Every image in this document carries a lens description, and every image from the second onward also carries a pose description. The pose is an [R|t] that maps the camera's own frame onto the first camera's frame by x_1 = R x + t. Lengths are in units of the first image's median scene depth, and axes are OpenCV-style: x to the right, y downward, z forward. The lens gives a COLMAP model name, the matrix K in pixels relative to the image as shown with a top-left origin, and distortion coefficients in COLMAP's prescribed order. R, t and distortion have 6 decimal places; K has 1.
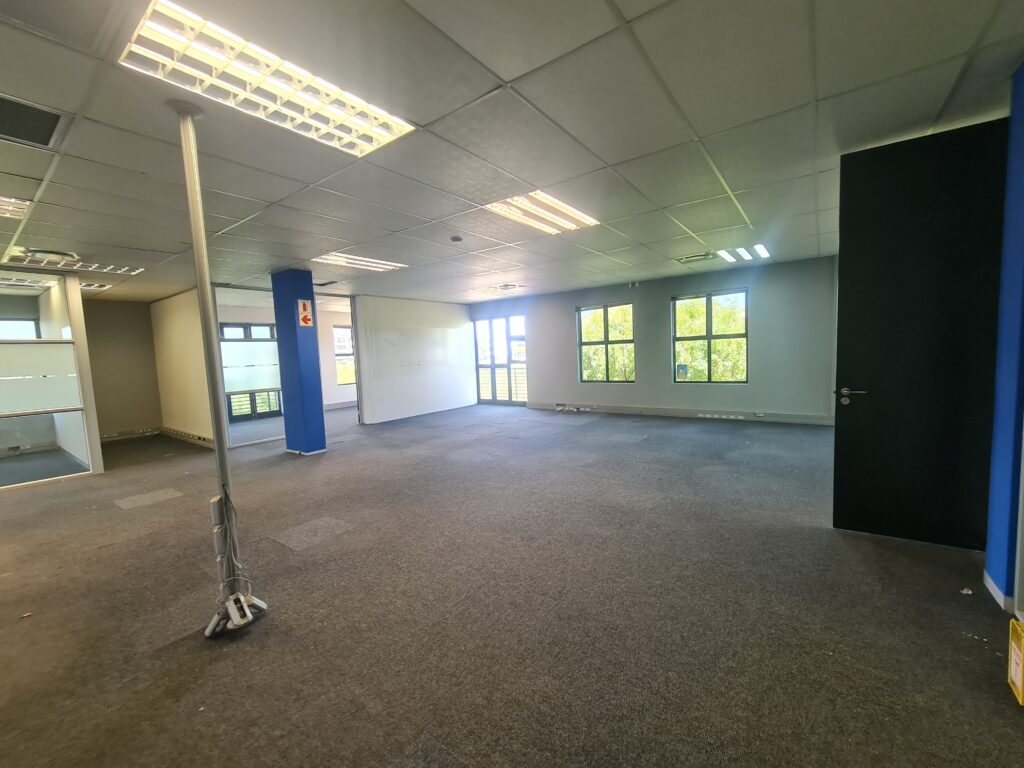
lens RADIAL K [[417.8, 0, 520.2], [0, 417.8, 384.8], [0, 0, 1]] dist [0.001615, 0.000017]
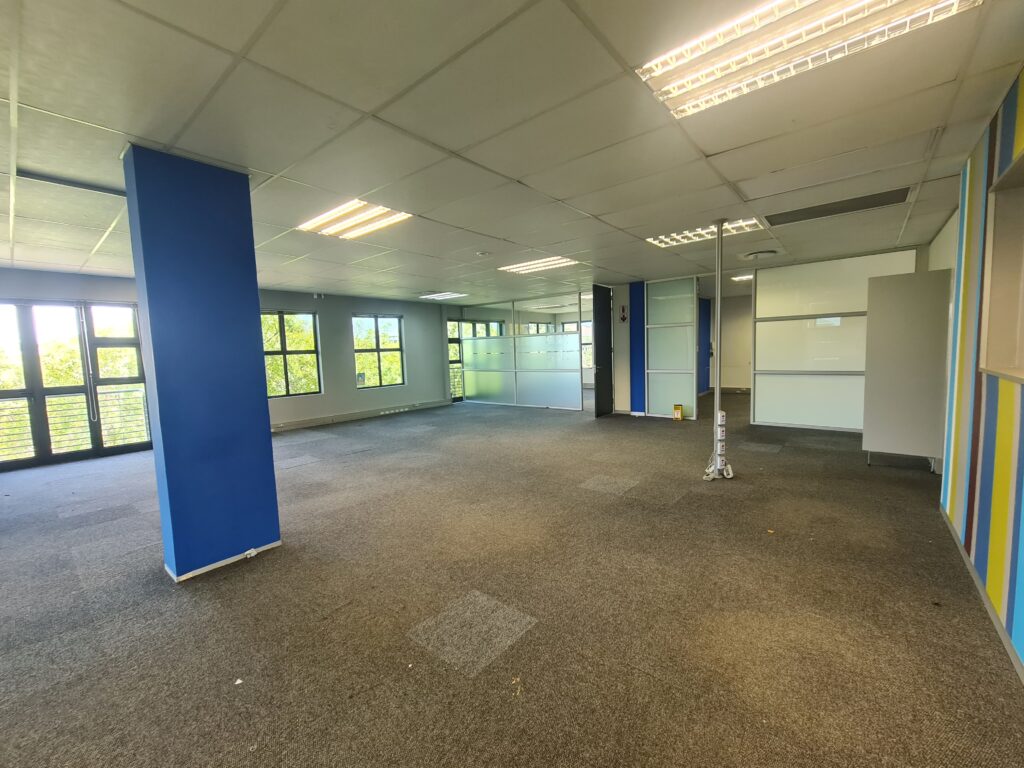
lens RADIAL K [[417.8, 0, 520.2], [0, 417.8, 384.8], [0, 0, 1]] dist [0.001615, 0.000017]
pose [[0.054865, -0.040766, 0.997661, -0.750217], [0.107719, 0.993577, 0.034675, -0.008491], [-0.992666, 0.105564, 0.058904, 0.494682]]
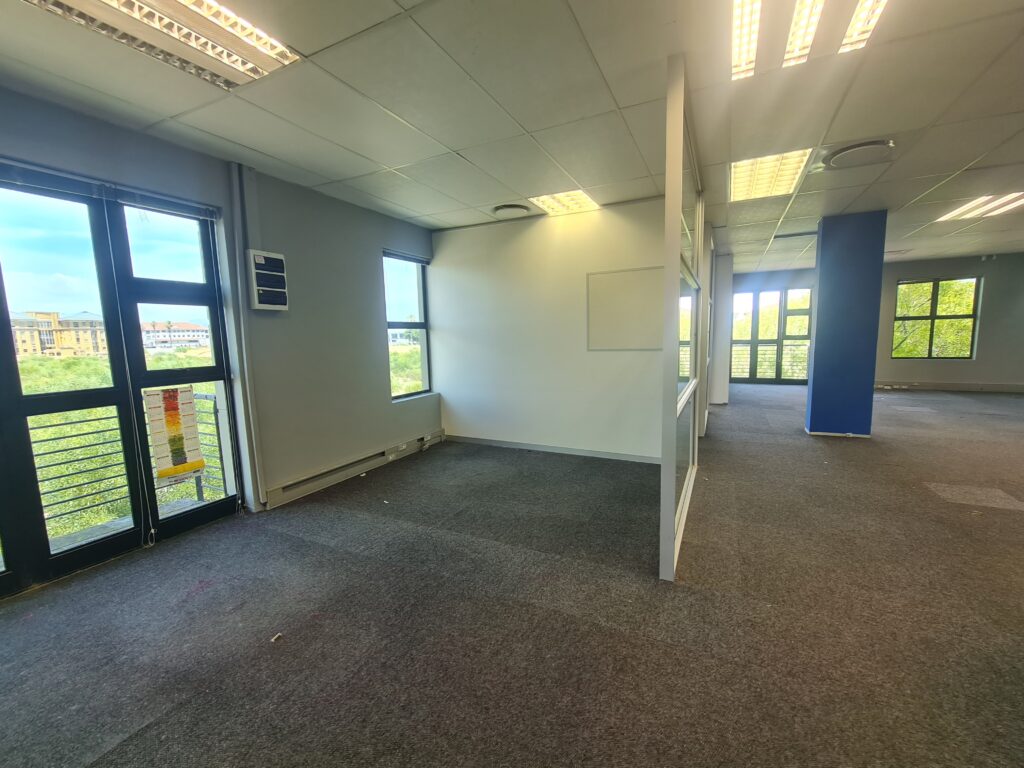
lens RADIAL K [[417.8, 0, 520.2], [0, 417.8, 384.8], [0, 0, 1]] dist [0.001615, 0.000017]
pose [[0.983950, 0.000013, 0.178442, -1.007311], [-0.006711, 0.999295, 0.036934, 0.027917], [-0.178316, -0.037539, 0.983257, 0.235995]]
